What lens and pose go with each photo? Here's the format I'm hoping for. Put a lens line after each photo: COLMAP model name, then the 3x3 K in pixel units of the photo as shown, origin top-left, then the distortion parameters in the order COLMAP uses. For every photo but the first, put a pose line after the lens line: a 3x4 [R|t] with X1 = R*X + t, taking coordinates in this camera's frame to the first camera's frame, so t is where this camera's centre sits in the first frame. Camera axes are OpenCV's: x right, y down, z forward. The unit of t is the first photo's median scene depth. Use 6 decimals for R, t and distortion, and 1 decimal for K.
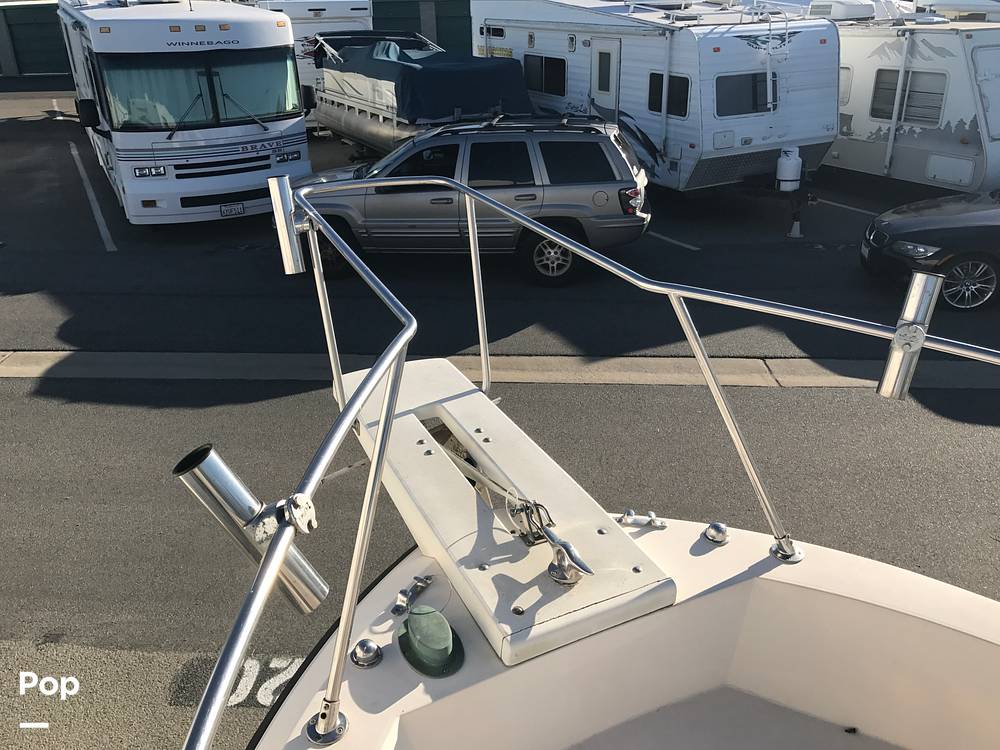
lens RADIAL K [[818.8, 0, 497.4], [0, 818.8, 373.2], [0, 0, 1]] dist [0.046489, -0.064489]
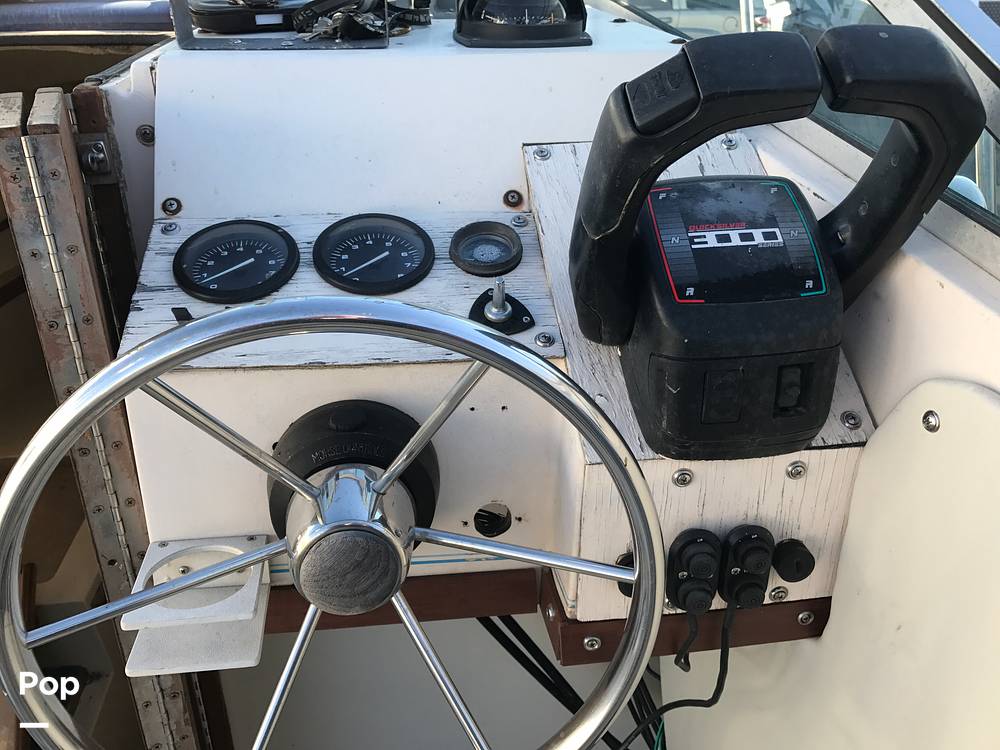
lens RADIAL K [[830.6, 0, 490.7], [0, 830.6, 371.3], [0, 0, 1]] dist [0.009154, -0.000817]
pose [[0.937727, 0.179746, -0.297252, 0.201895], [-0.148966, 0.981120, 0.123341, 0.123851], [0.313810, -0.071380, 0.946799, -0.137834]]
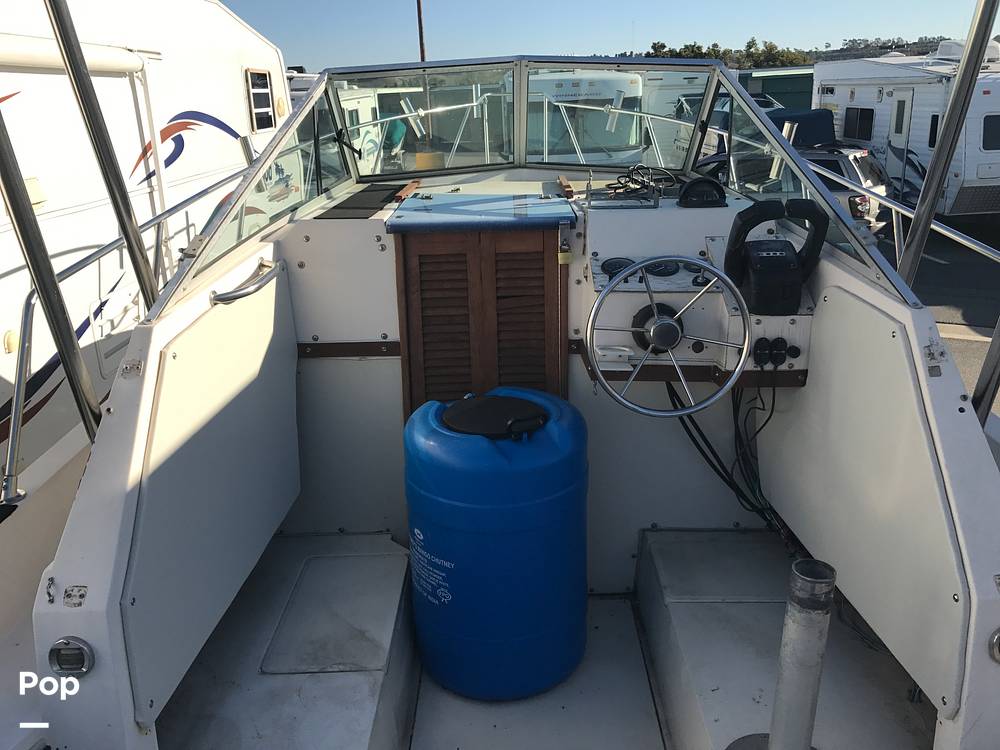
lens RADIAL K [[812.0, 0, 500.0], [0, 812.0, 375.0], [0, 0, 1]] dist [0.021837, -0.002487]
pose [[0.883511, 0.139544, -0.447142, 0.230135], [-0.177456, 0.983153, -0.043814, 0.164184], [0.433495, 0.118058, 0.893389, -0.266810]]
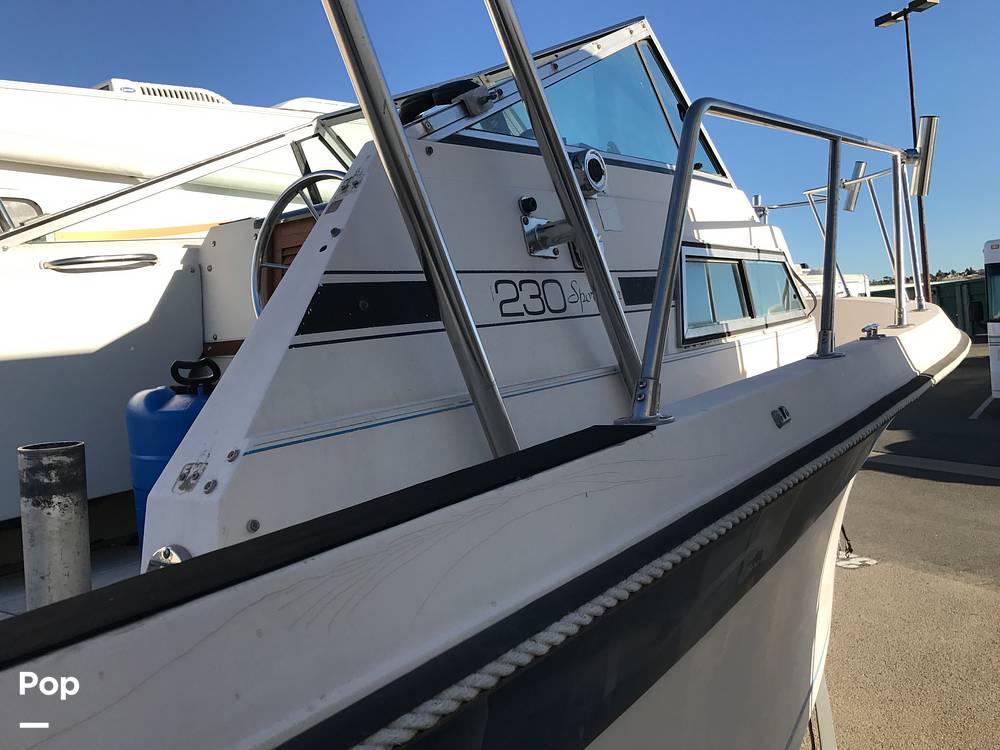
lens RADIAL K [[820.2, 0, 502.4], [0, 820.2, 371.6], [0, 0, 1]] dist [0.061306, -0.103045]
pose [[0.448443, 0.016723, -0.893655, 0.327131], [-0.302692, 0.943588, -0.134236, 0.169444], [0.840998, 0.330699, 0.428207, -0.128135]]
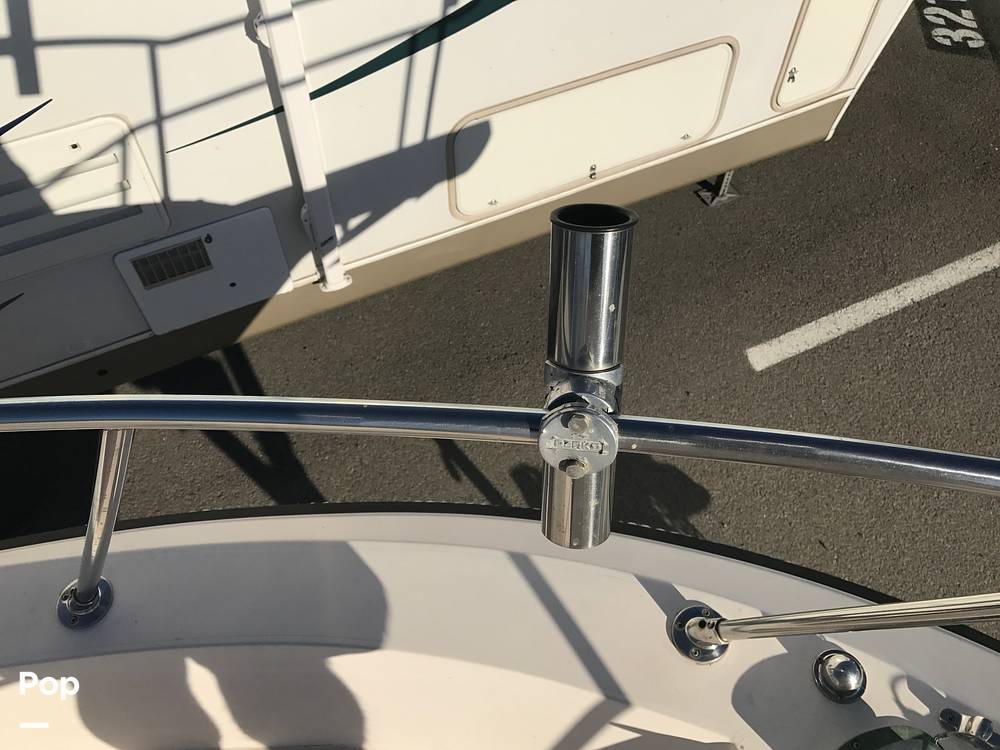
lens RADIAL K [[830.6, 0, 490.7], [0, 830.6, 371.3], [0, 0, 1]] dist [0.009154, -0.000817]
pose [[-0.043017, 0.830570, -0.555251, 0.001563], [-0.418029, 0.489813, 0.765072, -0.018999], [0.907414, 0.265022, 0.326132, 0.065029]]
